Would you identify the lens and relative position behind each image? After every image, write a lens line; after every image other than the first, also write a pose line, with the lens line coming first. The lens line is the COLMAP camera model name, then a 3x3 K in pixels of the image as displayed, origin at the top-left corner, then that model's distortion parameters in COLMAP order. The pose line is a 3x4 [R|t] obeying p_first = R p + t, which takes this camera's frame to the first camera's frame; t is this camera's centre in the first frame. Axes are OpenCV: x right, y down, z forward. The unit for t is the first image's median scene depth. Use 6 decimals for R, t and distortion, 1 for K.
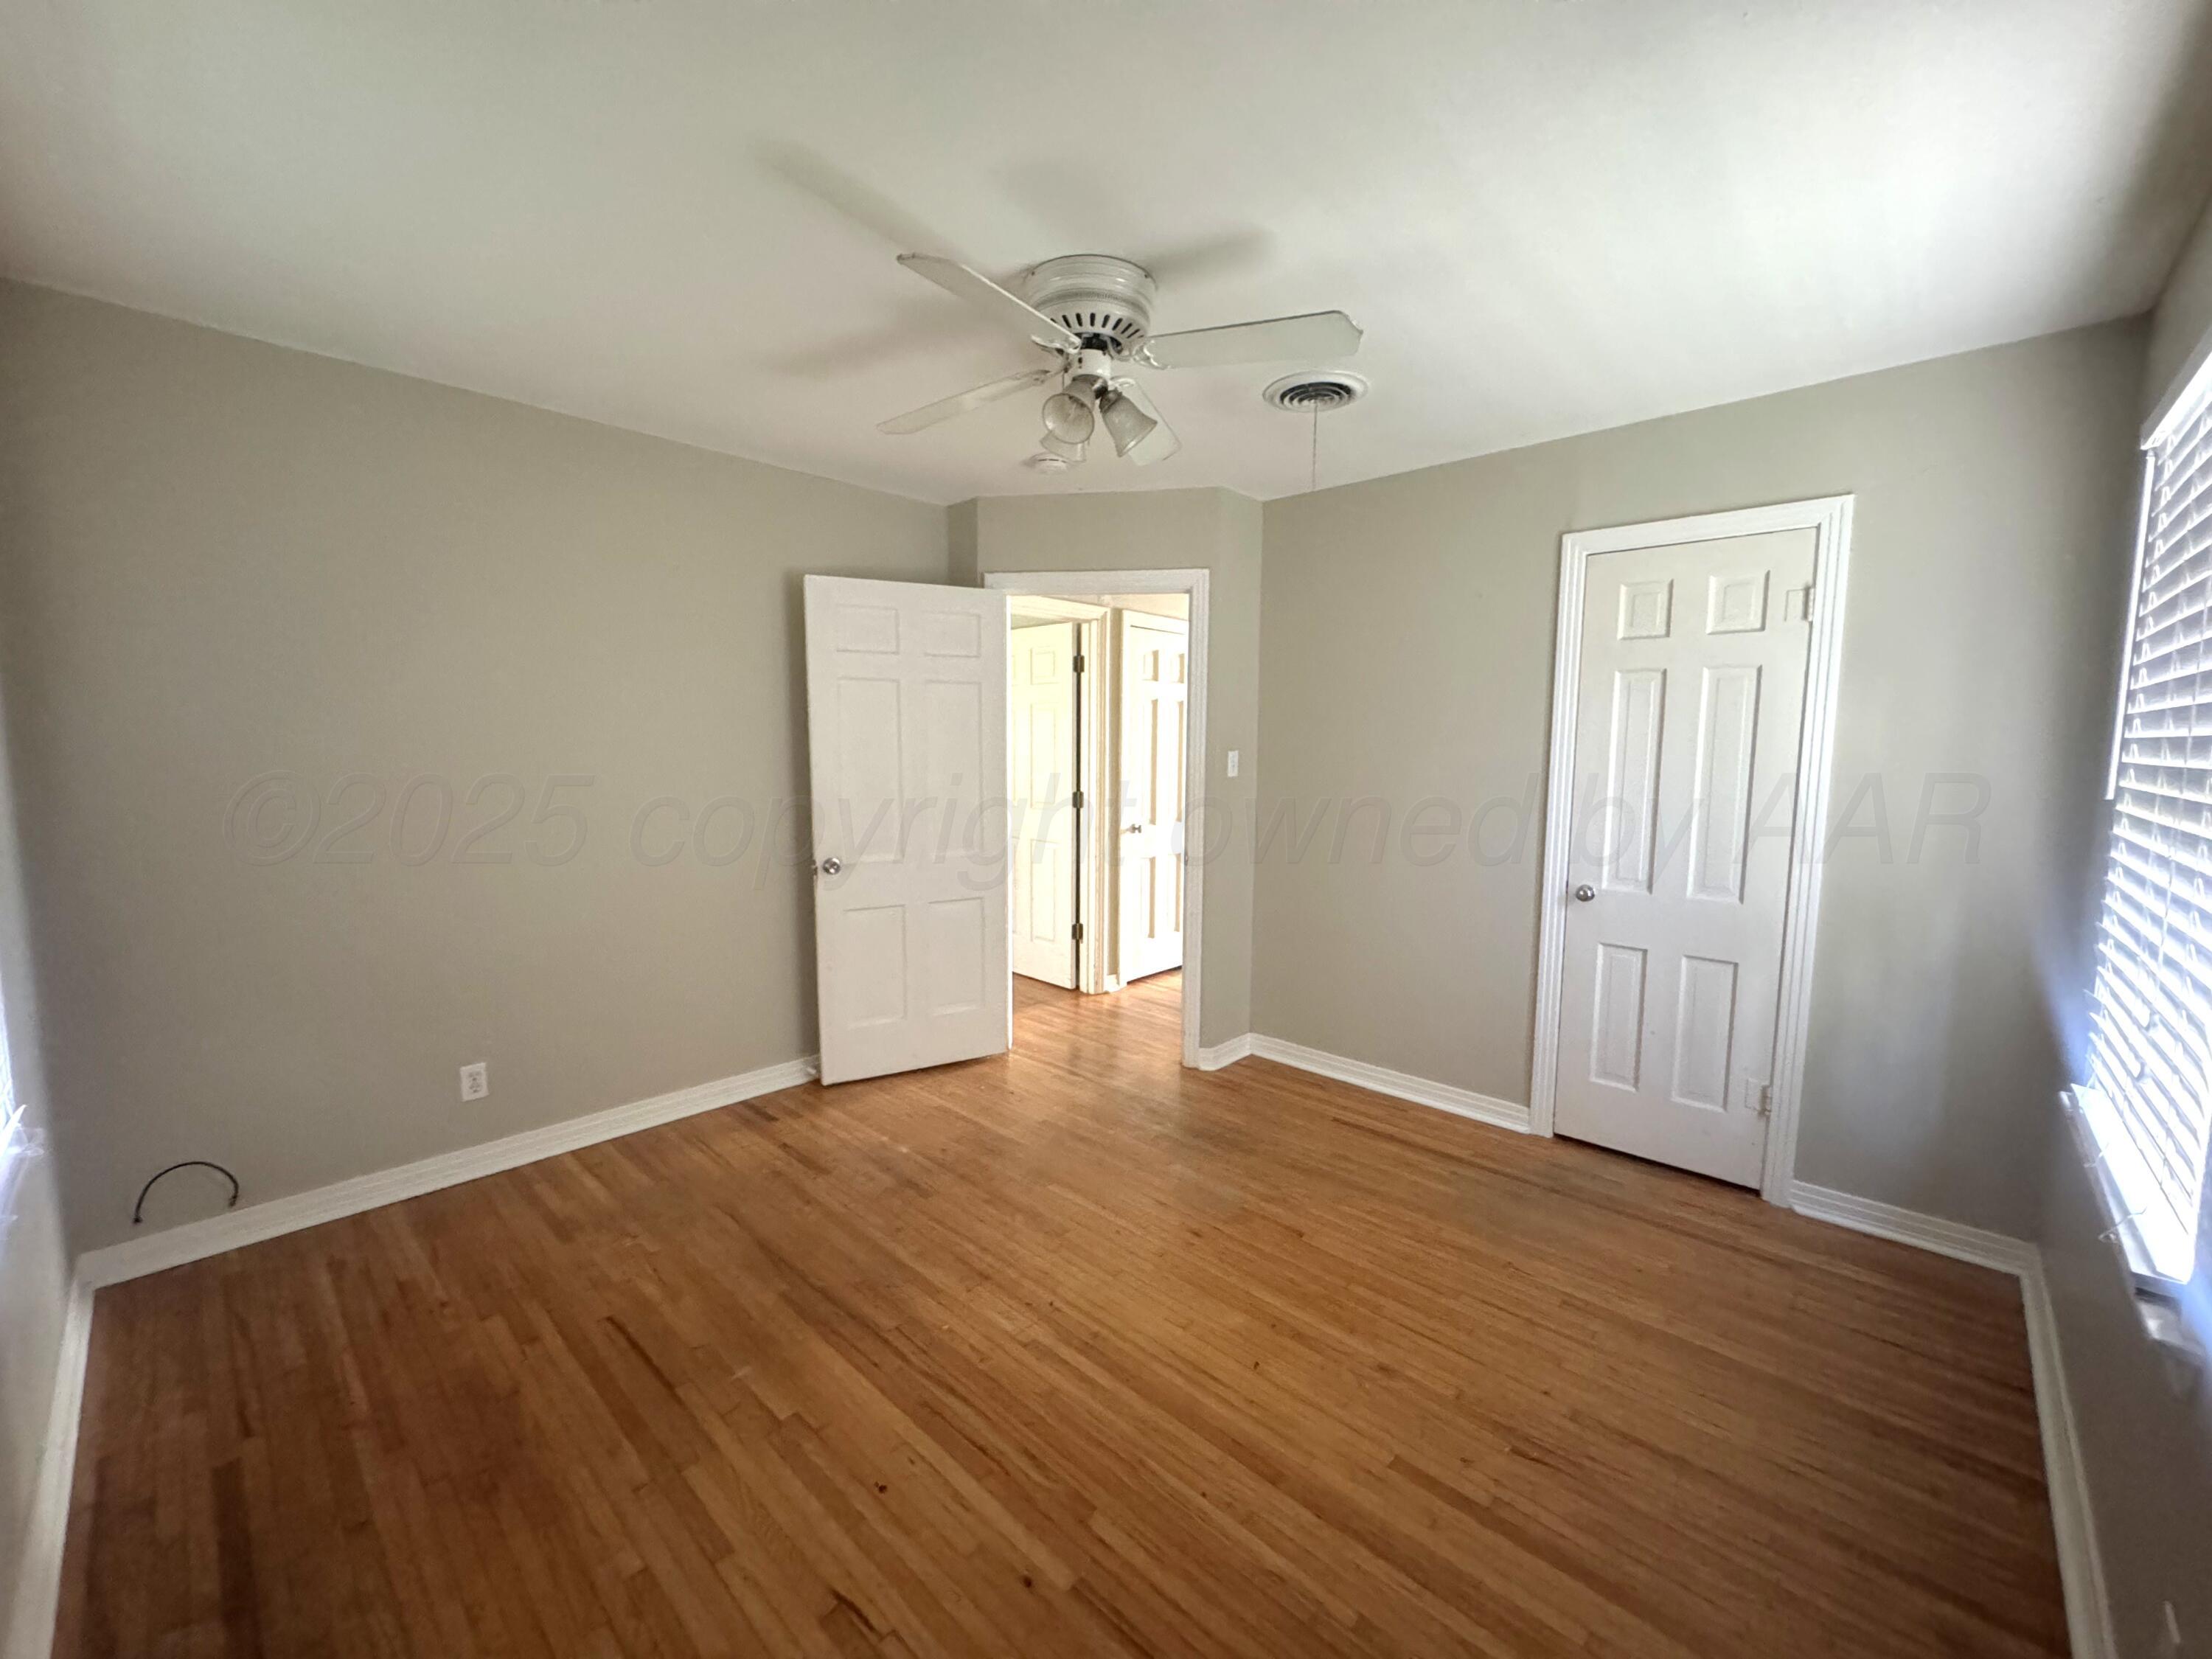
lens RADIAL K [[883.3, 0, 1108.1], [0, 883.3, 826.7], [0, 0, 1]] dist [0.010839, 0.000099]
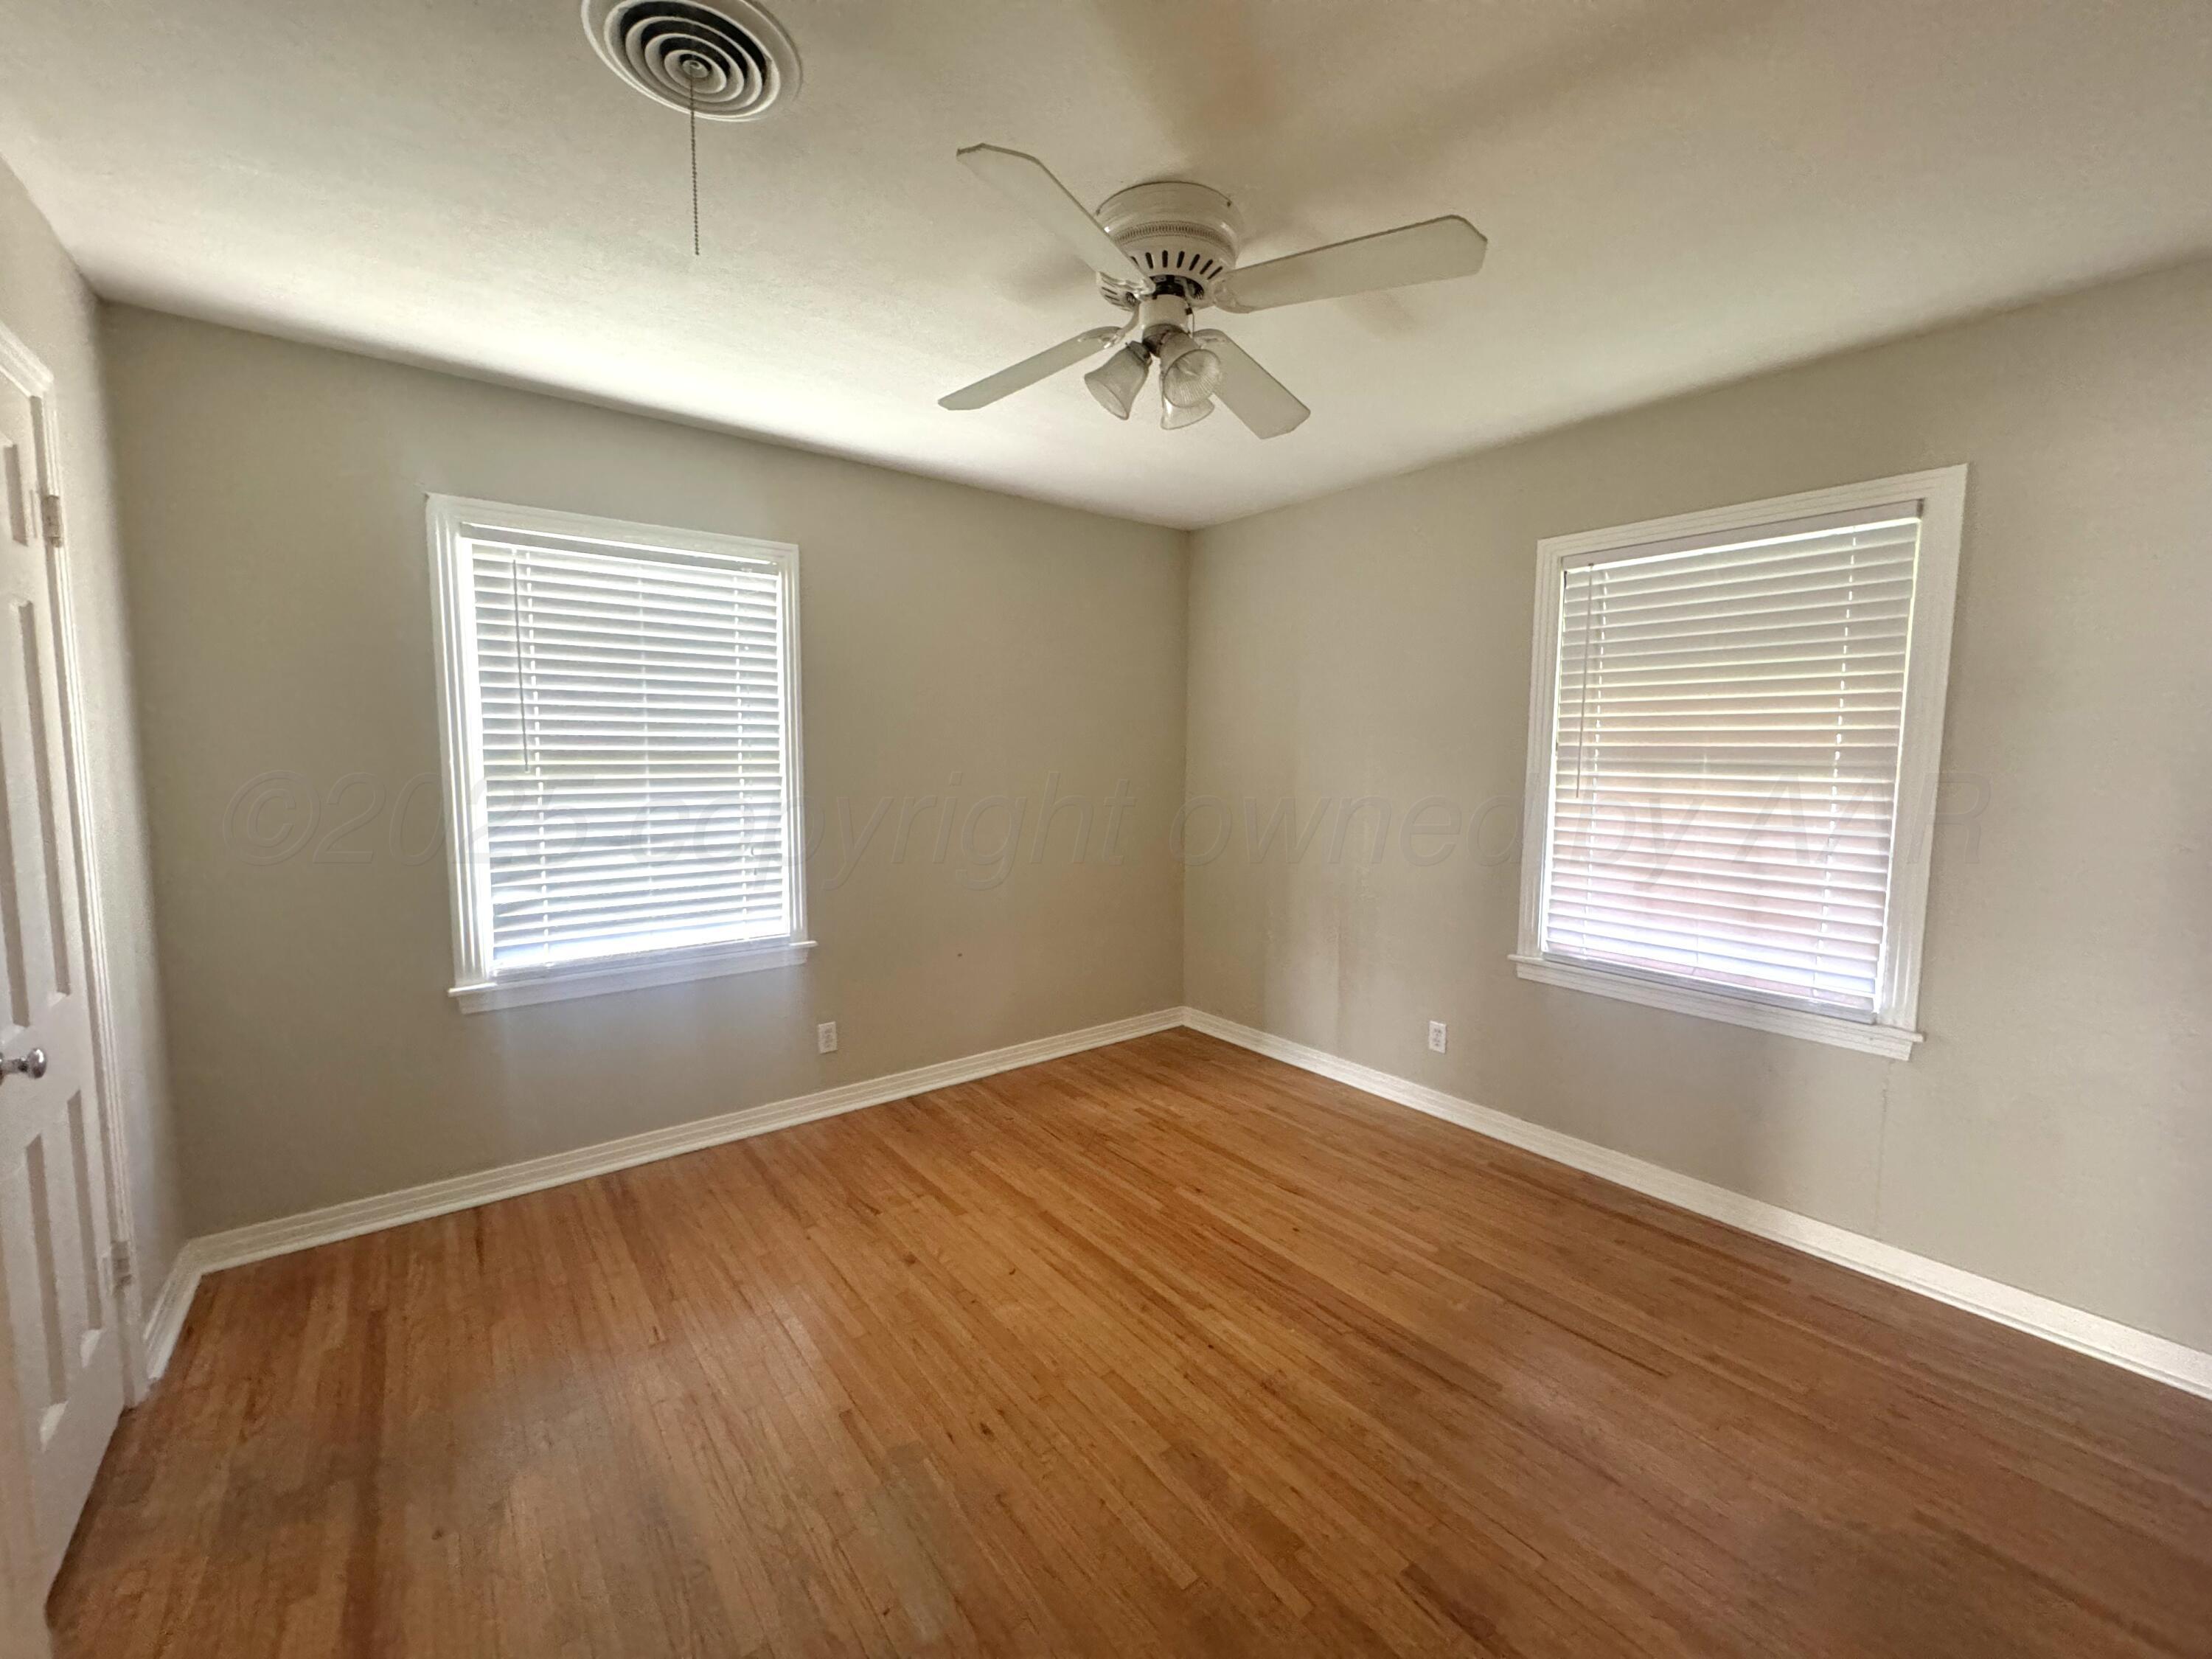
lens RADIAL K [[883.3, 0, 1103.8], [0, 883.3, 824.4], [0, 0, 1]] dist [0.010839, 0.000099]
pose [[-0.988071, -0.030351, 0.150979, -0.111390], [-0.001064, 0.981708, 0.190392, -0.200785], [-0.153996, 0.187960, -0.970029, 1.990336]]
